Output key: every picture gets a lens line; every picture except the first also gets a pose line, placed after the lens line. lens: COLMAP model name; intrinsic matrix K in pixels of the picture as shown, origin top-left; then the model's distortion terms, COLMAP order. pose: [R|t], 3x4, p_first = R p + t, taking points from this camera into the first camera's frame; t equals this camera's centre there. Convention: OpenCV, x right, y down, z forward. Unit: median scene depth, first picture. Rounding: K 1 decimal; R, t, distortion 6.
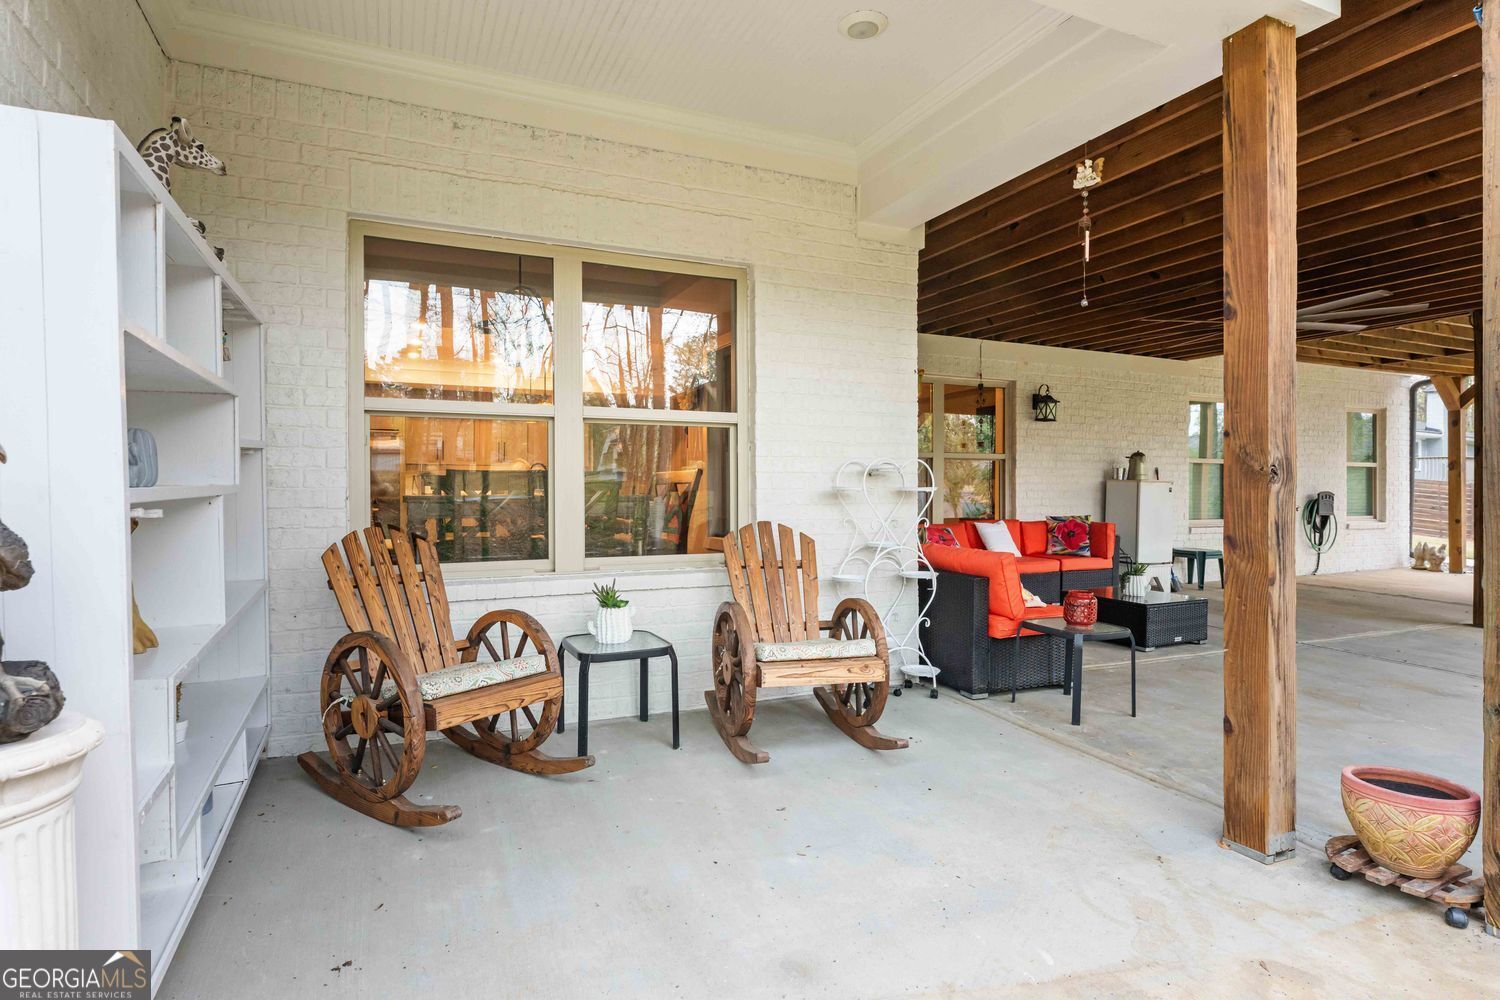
lens RADIAL K [[786.7, 0, 743.7], [0, 786.7, 496.6], [0, 0, 1]] dist [0.005713, 0.000488]
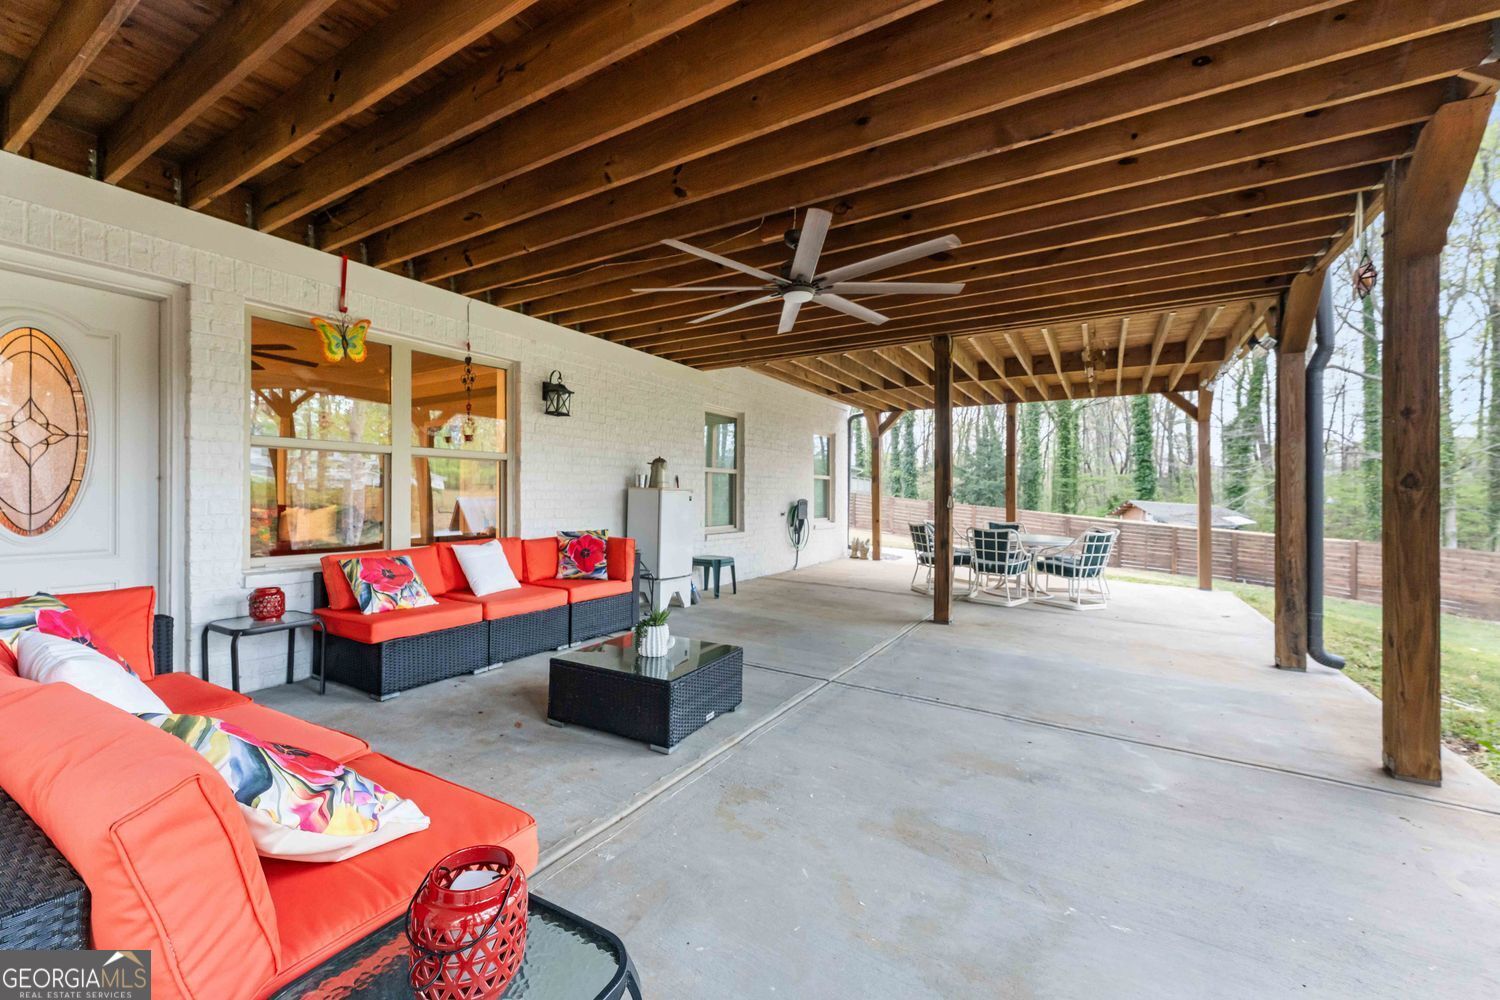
lens RADIAL K [[597.4, 0, 747.9], [0, 597.4, 495.0], [0, 0, 1]] dist [-0.003419, 0.000177]
pose [[0.821354, 0.001271, 0.570418, 0.188061], [0.003762, 0.999964, -0.007645, -0.006984], [-0.570407, 0.008425, 0.821319, 0.369763]]
